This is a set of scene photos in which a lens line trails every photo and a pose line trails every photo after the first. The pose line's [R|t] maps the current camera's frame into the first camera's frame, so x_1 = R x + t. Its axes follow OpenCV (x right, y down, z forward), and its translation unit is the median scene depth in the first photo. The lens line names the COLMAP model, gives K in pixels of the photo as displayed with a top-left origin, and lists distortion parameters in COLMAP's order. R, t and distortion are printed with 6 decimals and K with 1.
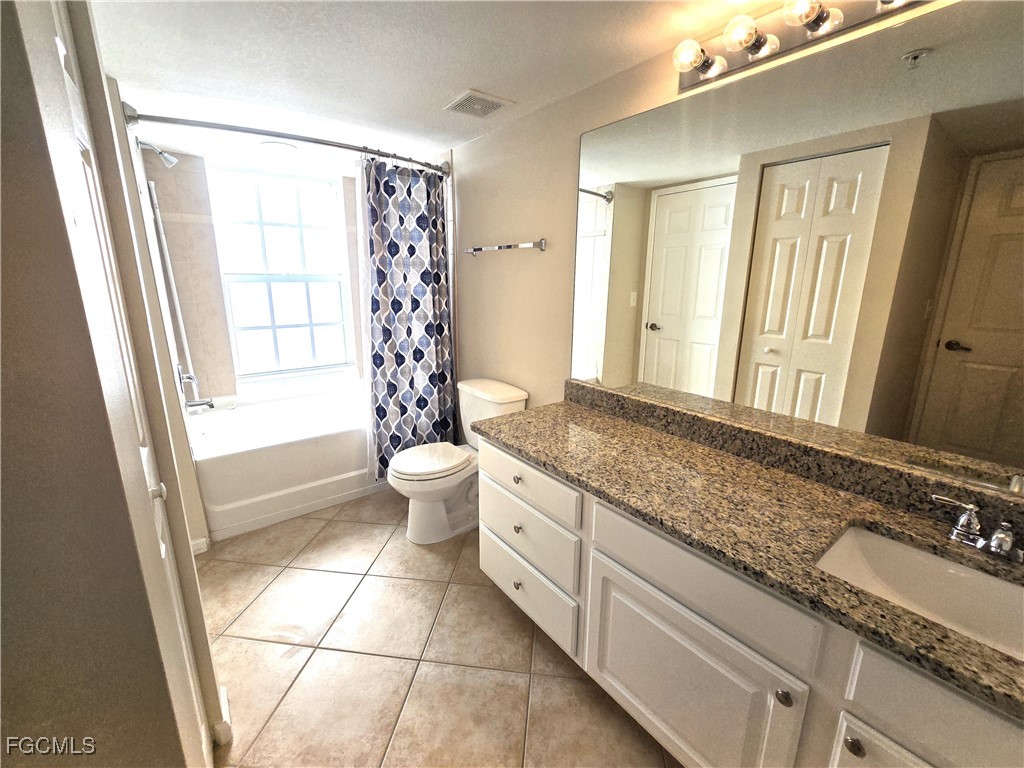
lens RADIAL K [[422.2, 0, 508.1], [0, 422.2, 379.1], [0, 0, 1]] dist [0.000462, -0.000024]
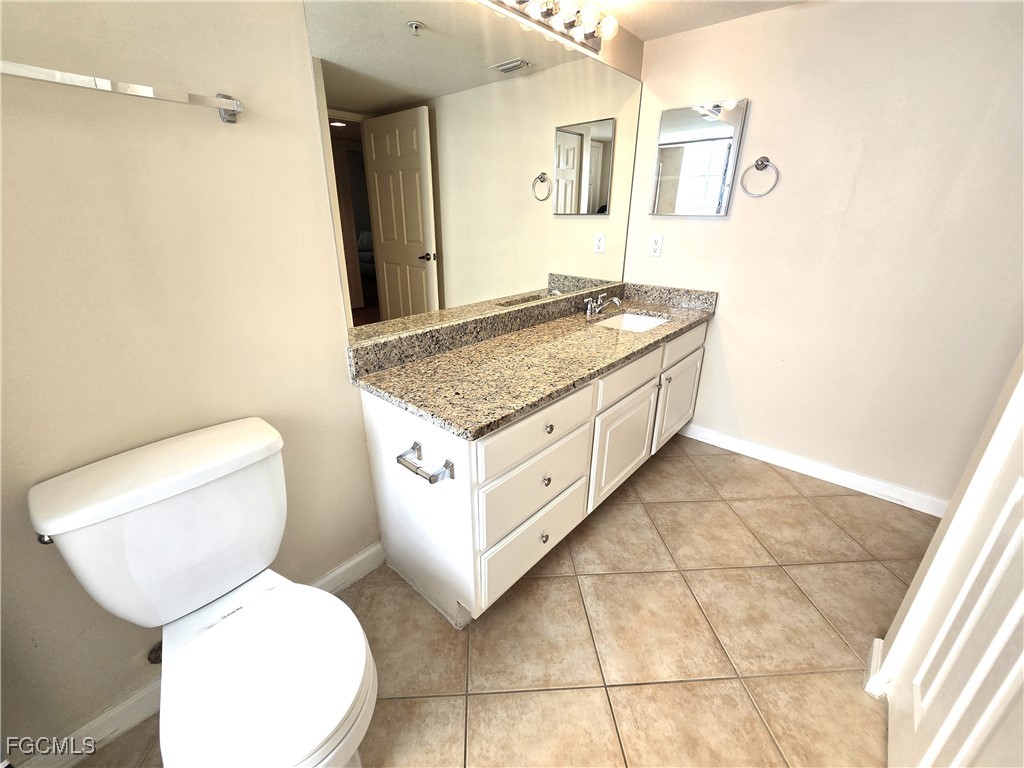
lens RADIAL K [[422.2, 0, 506.0], [0, 422.2, 378.7], [0, 0, 1]] dist [0.000462, -0.000024]
pose [[-0.189086, -0.362615, 0.912555, -0.731497], [0.228394, 0.887592, 0.400020, -0.228435], [-0.955030, 0.284060, -0.085012, 1.142724]]
